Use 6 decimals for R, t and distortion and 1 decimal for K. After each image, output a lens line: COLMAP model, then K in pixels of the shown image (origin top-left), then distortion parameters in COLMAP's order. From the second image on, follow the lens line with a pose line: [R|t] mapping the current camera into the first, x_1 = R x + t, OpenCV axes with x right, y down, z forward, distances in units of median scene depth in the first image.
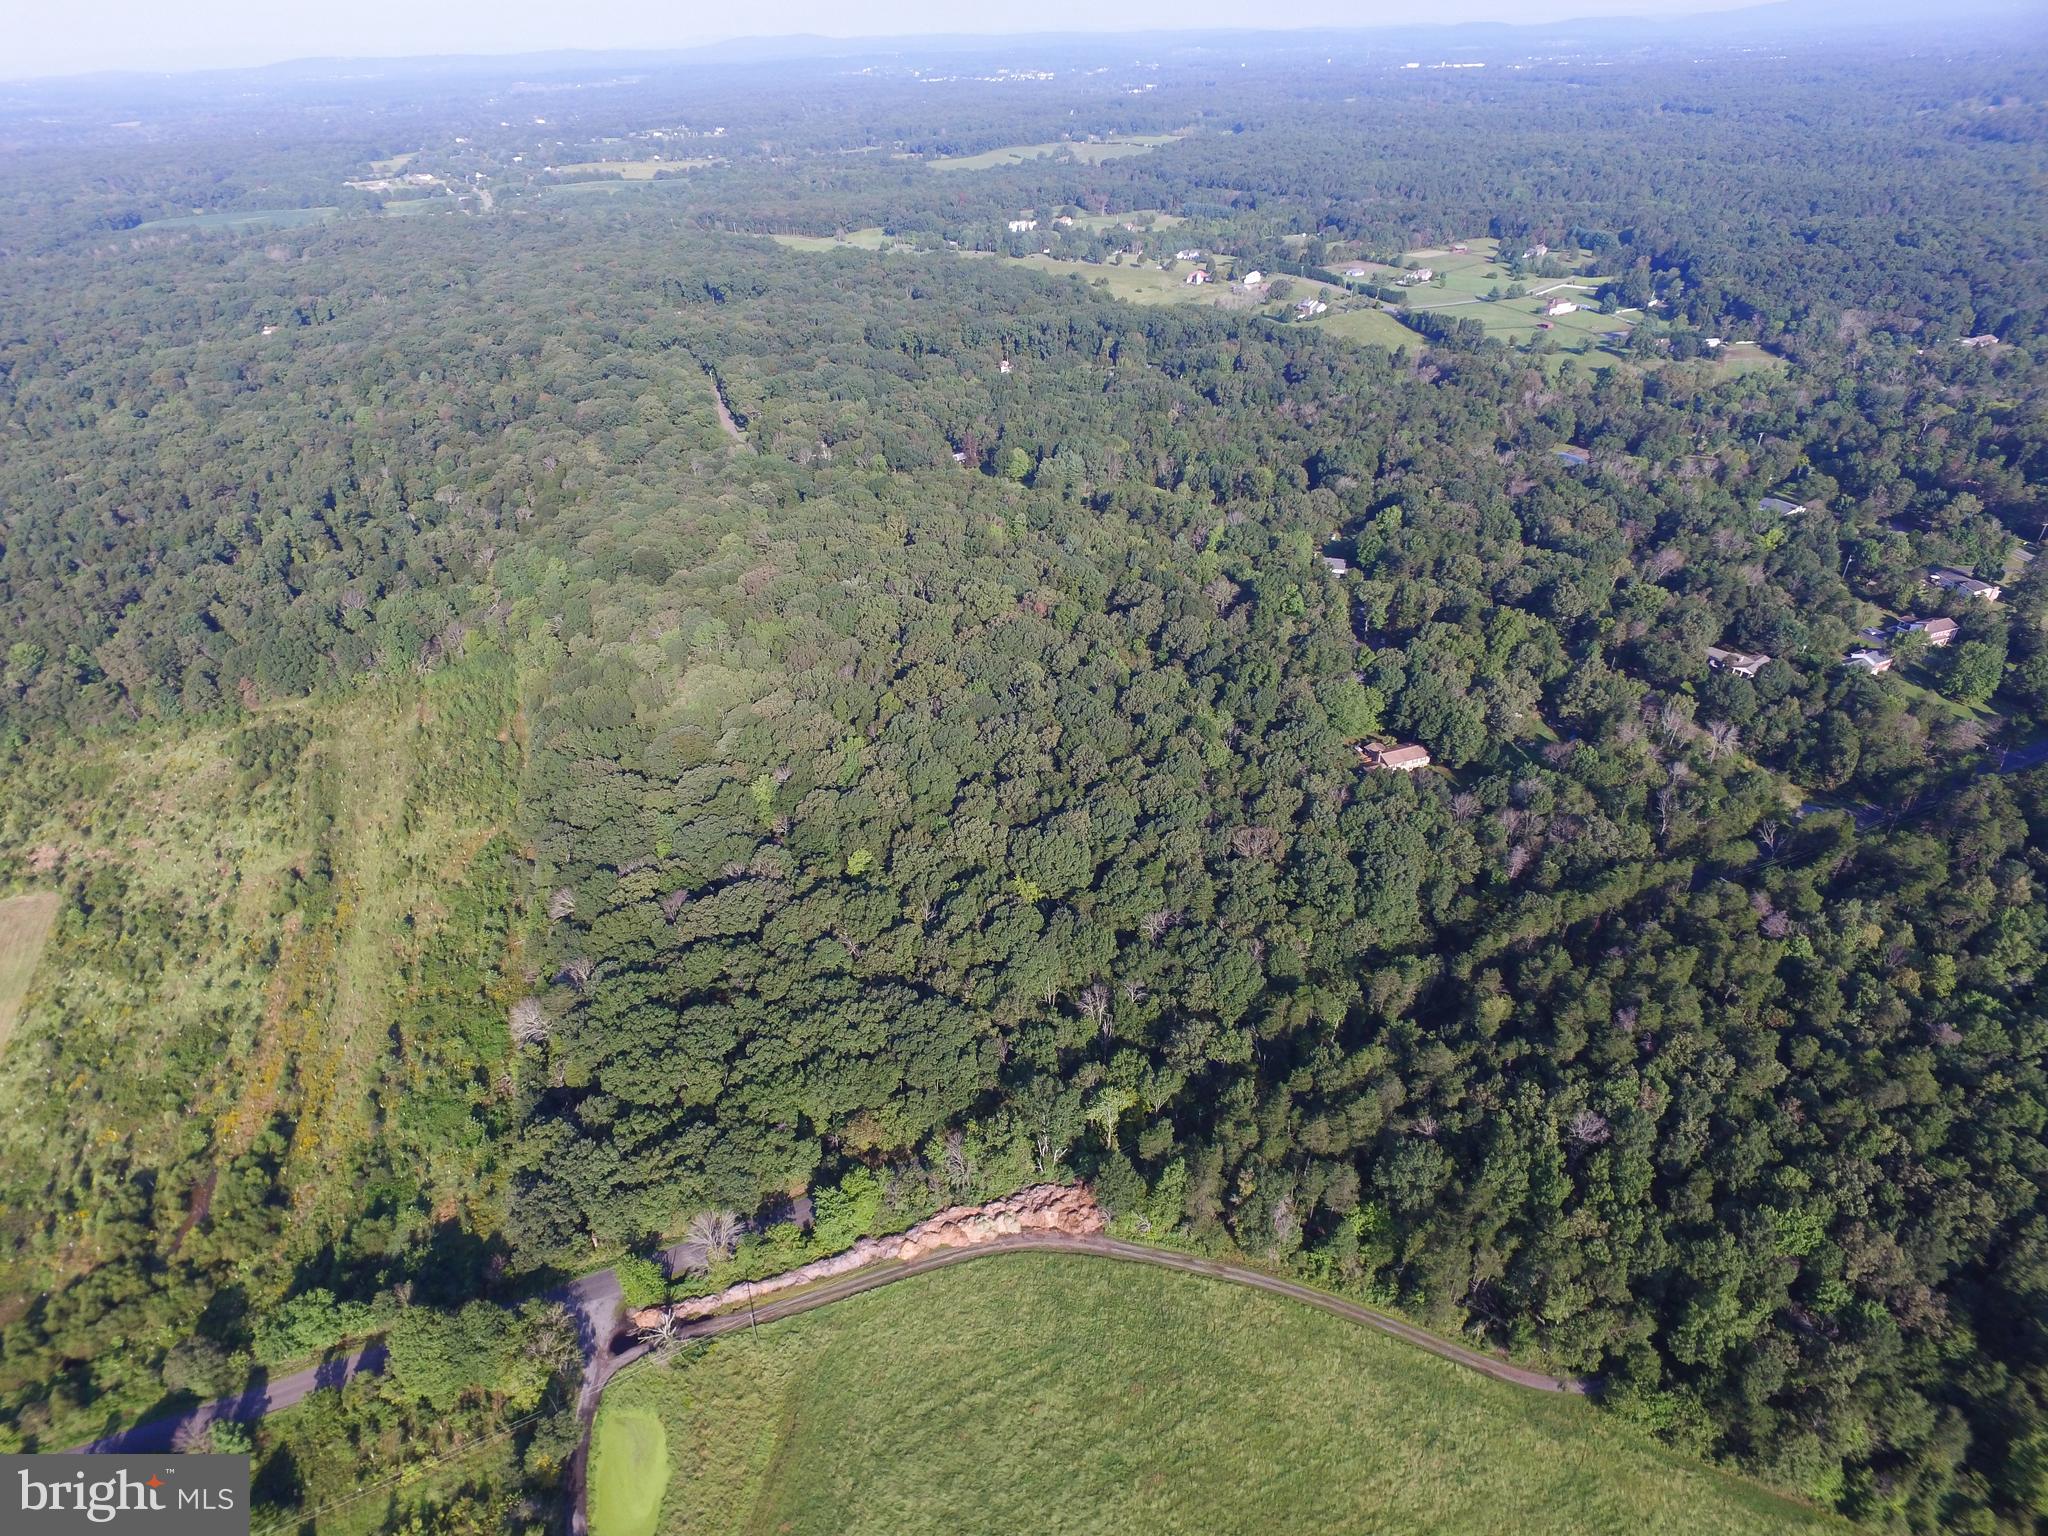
lens RADIAL K [[1279.9, 0, 931.7], [0, 1279.9, 825.3], [0, 0, 1]] dist [-0.027354, 0.020853]
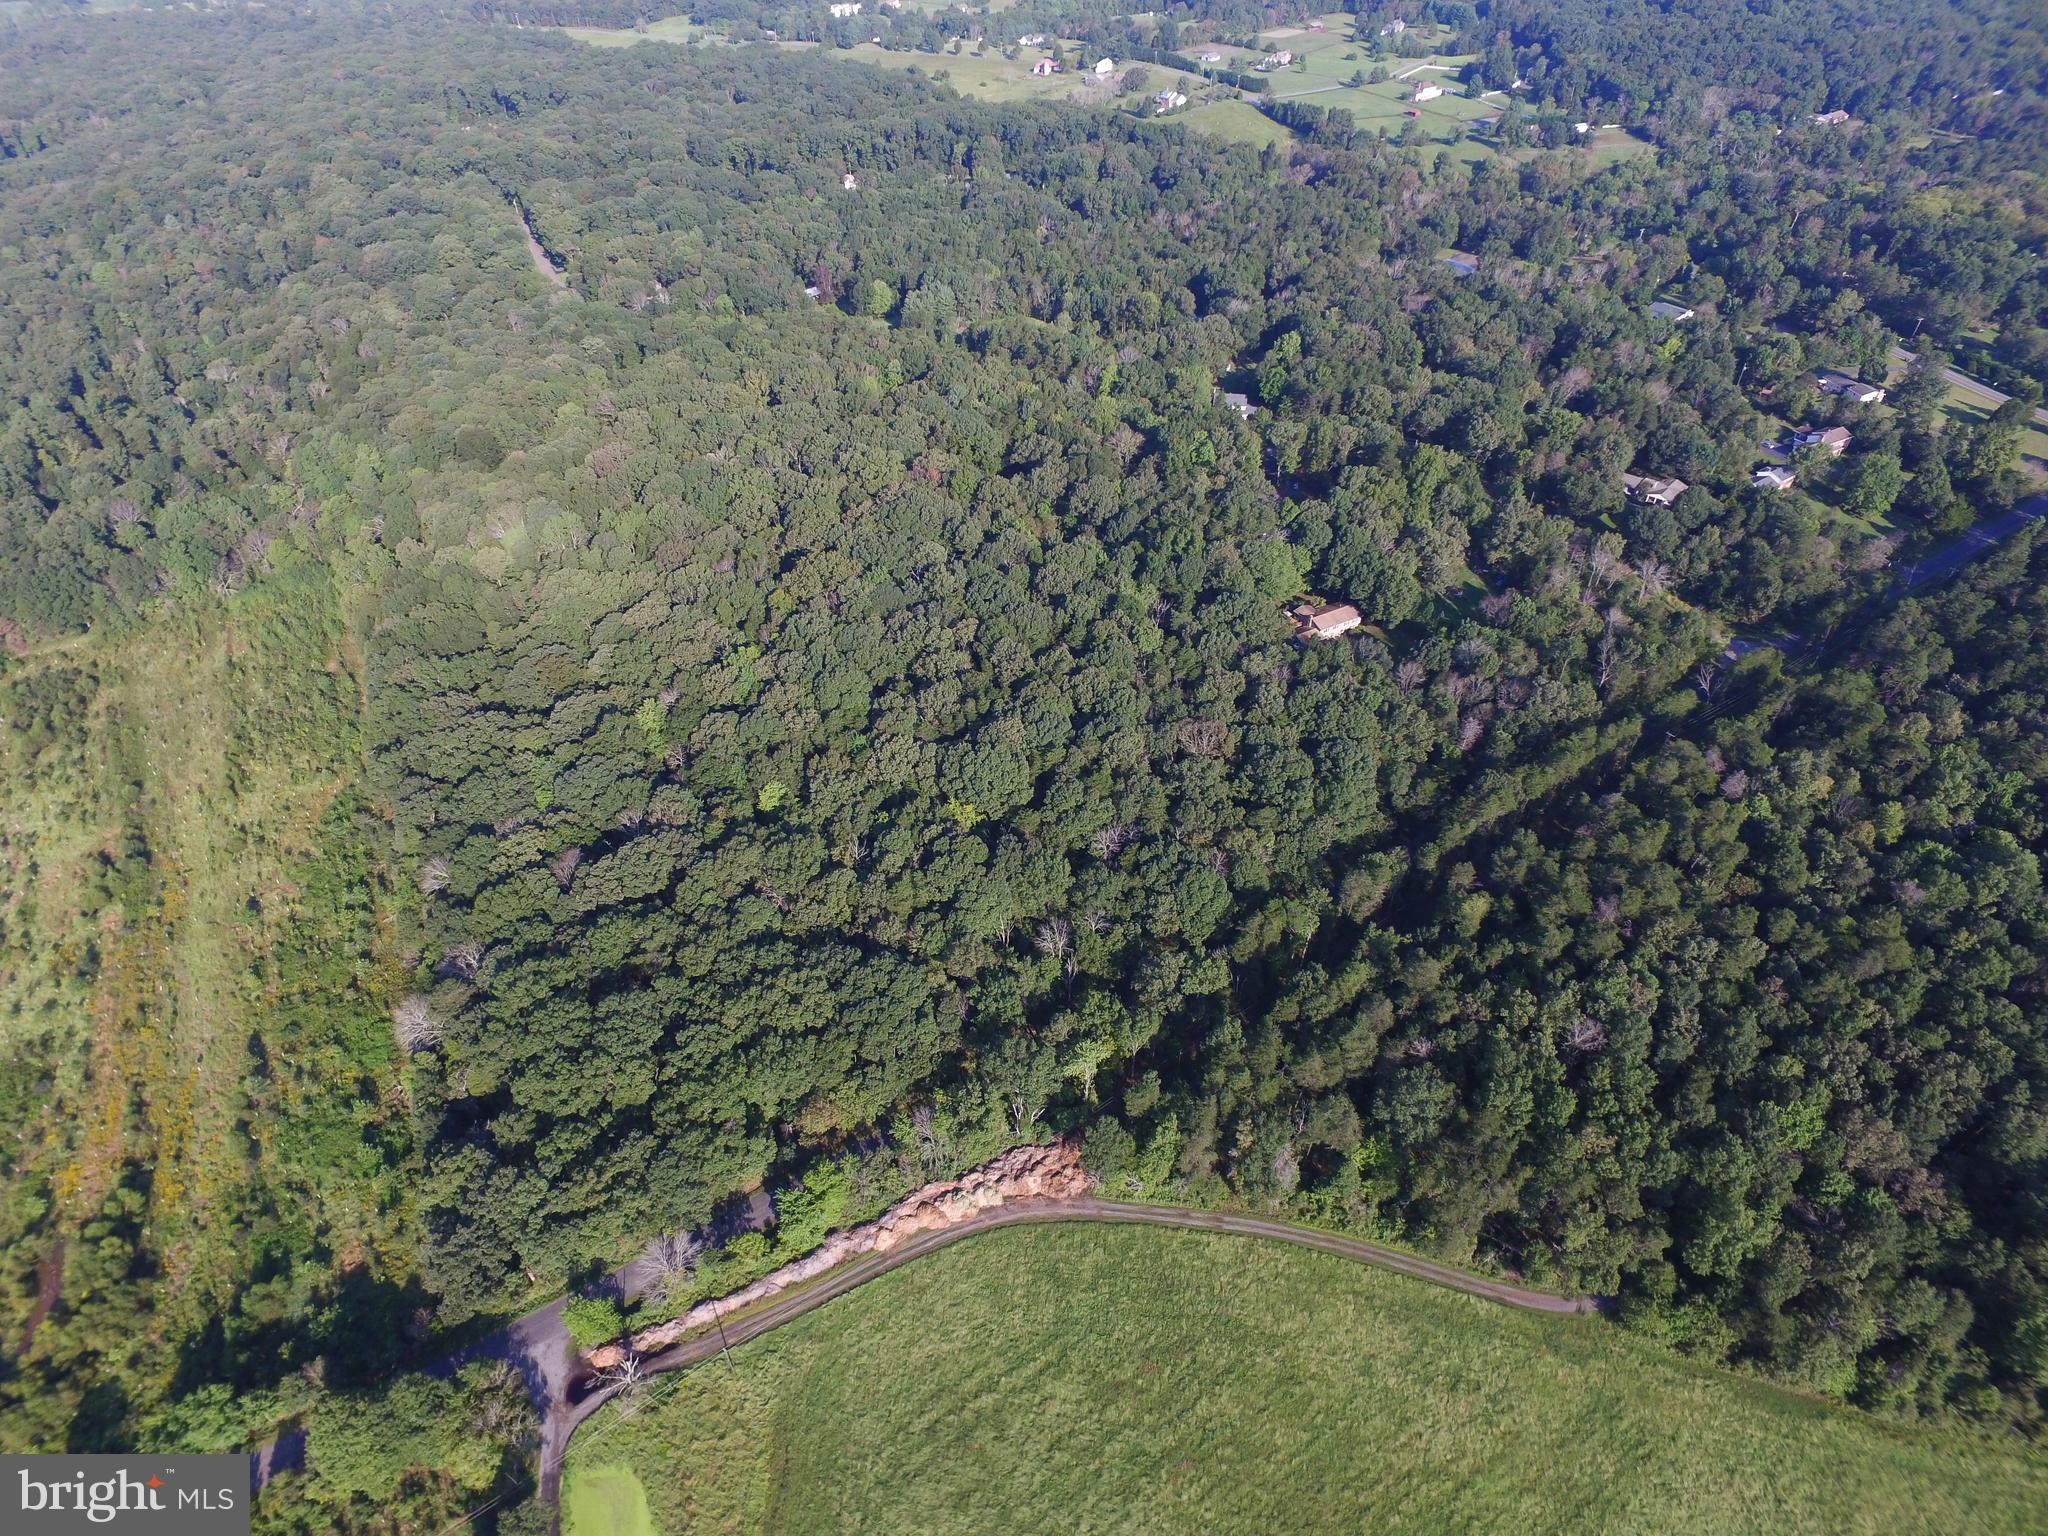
lens RADIAL K [[1276.7, 0, 960.2], [0, 1276.7, 840.8], [0, 0, 1]] dist [-0.029570, 0.023318]
pose [[0.988489, -0.095997, 0.116934, -0.035446], [0.078249, 0.985902, 0.147900, -0.064509], [-0.129483, -0.137048, 0.982065, 0.110532]]
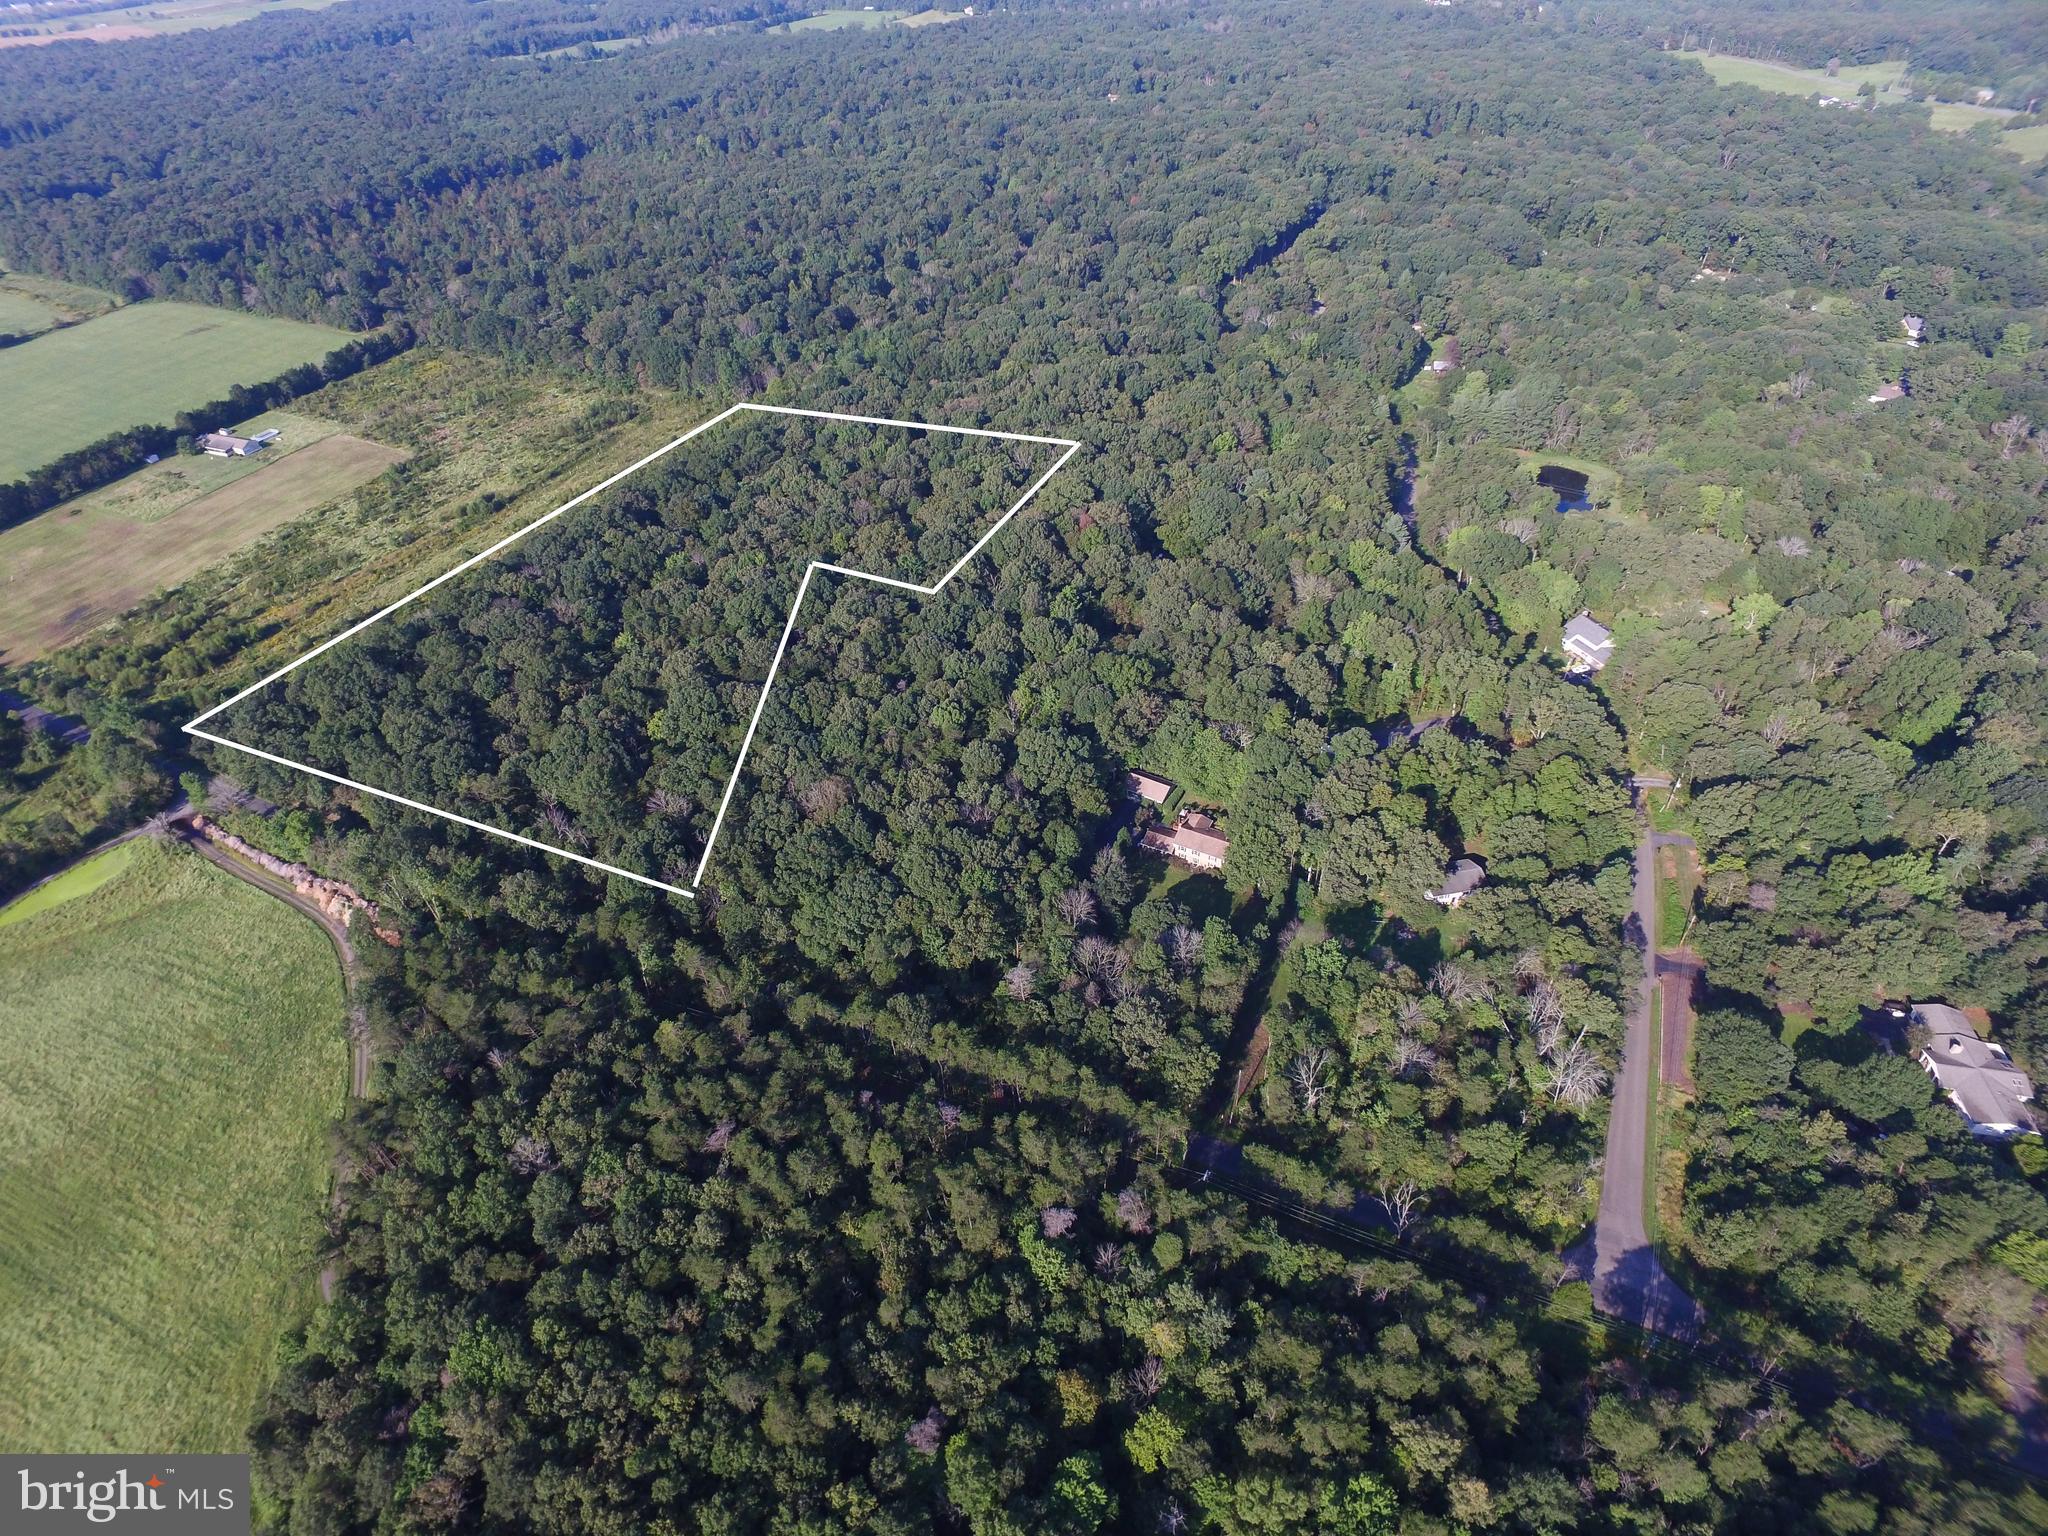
lens RADIAL K [[1225.7, 0, 841.5], [0, 1225.7, 790.1], [0, 0, 1]] dist [-0.029745, 0.024080]
pose [[0.615340, 0.484965, -0.621423, 0.829011], [-0.394017, 0.872027, 0.290379, -0.257935], [0.682721, 0.066170, 0.727677, 0.382989]]
